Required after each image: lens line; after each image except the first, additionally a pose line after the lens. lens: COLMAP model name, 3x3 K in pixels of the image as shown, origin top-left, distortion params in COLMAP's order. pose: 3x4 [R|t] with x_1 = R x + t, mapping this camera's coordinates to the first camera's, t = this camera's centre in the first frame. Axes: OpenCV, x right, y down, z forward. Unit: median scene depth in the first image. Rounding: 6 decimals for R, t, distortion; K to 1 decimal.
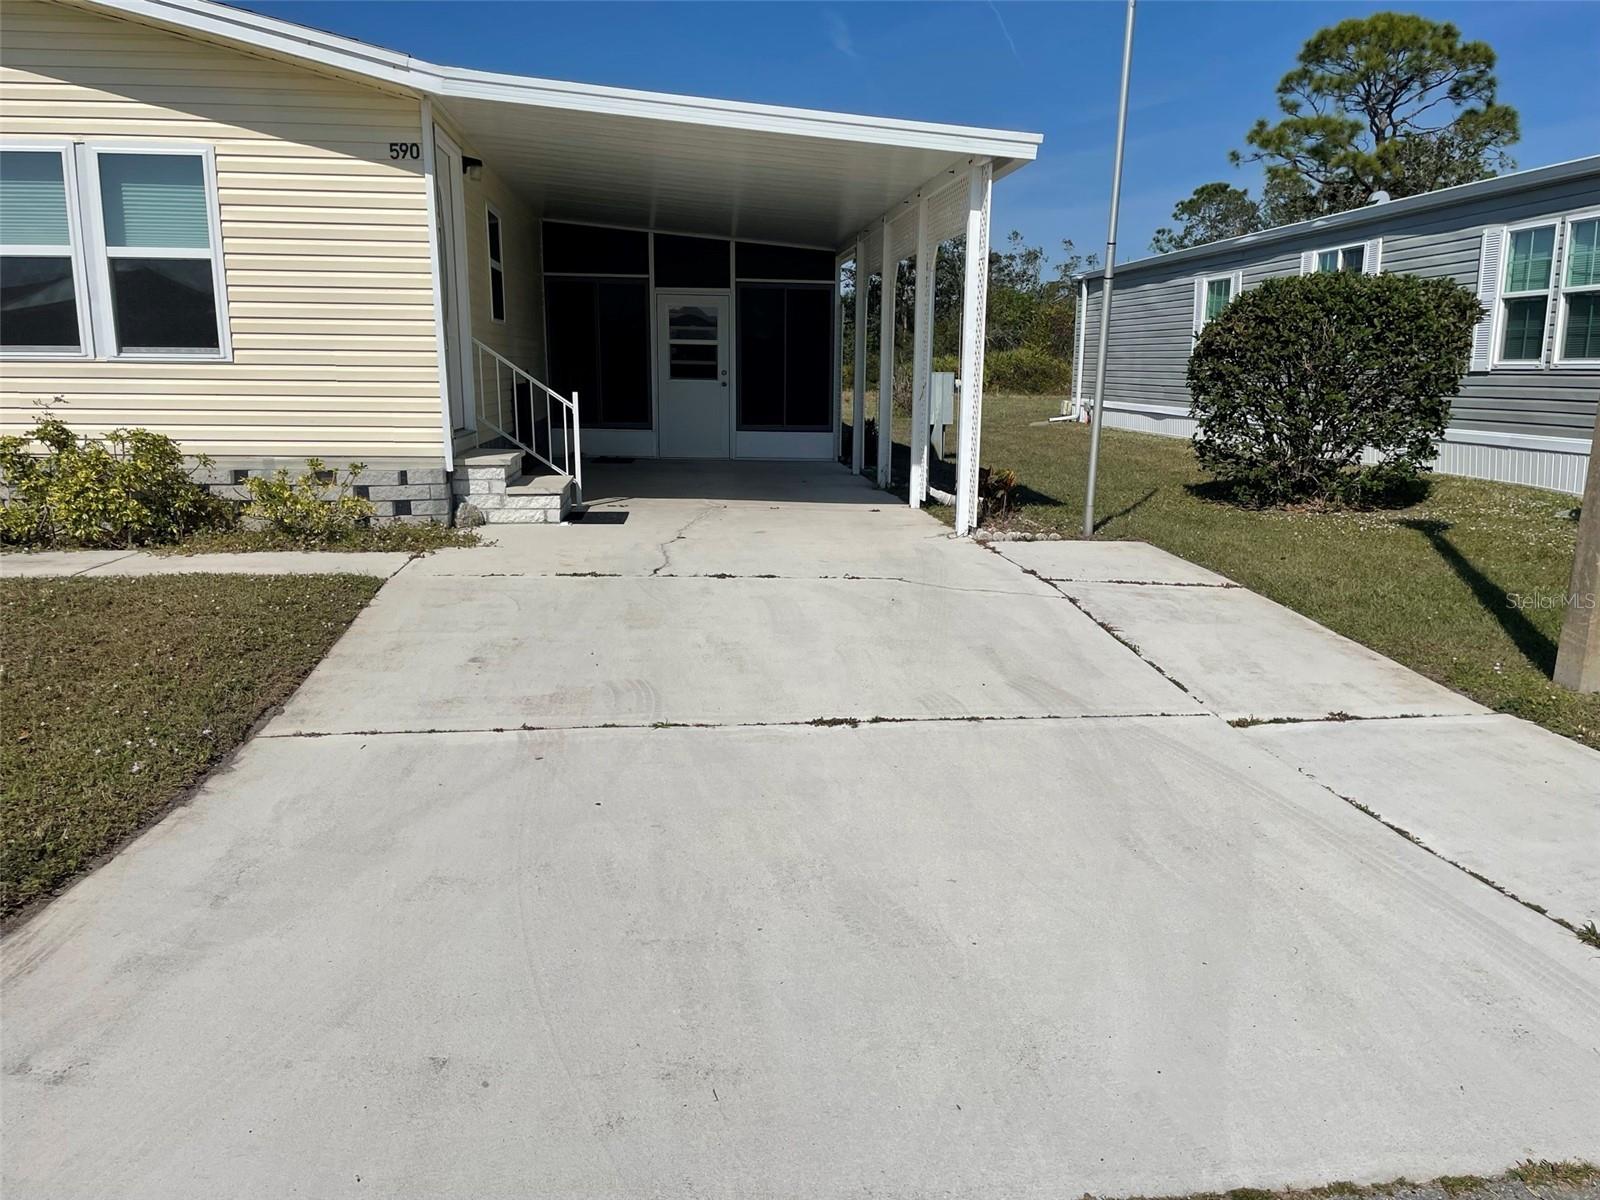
lens RADIAL K [[1238.1, 0, 800.0], [0, 1238.1, 600.0], [0, 0, 1]] dist [-0.004856, -0.004405]
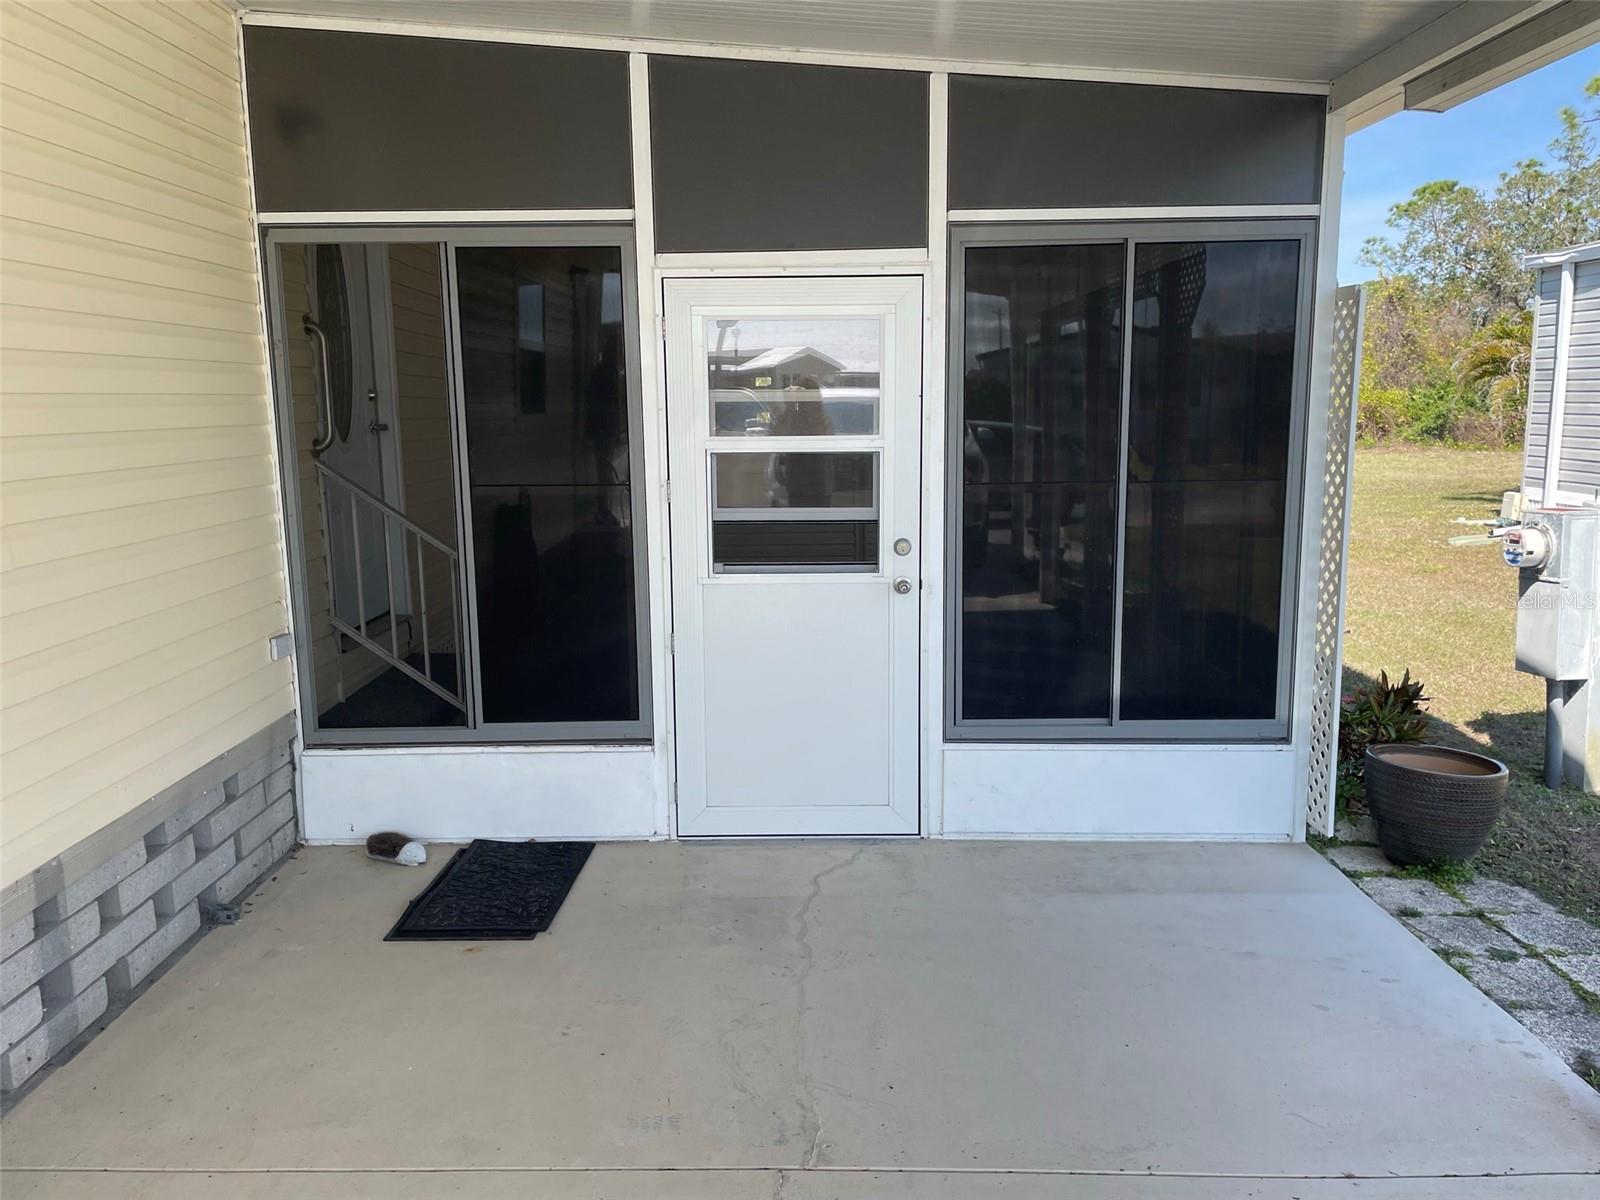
lens RADIAL K [[1238.1, 0, 800.0], [0, 1238.1, 600.0], [0, 0, 1]] dist [-0.004856, -0.004405]
pose [[0.994305, -0.005219, -0.106444, -0.054039], [0.002172, 0.999585, -0.028722, -0.162243], [0.106550, 0.028327, 0.993904, 0.708178]]
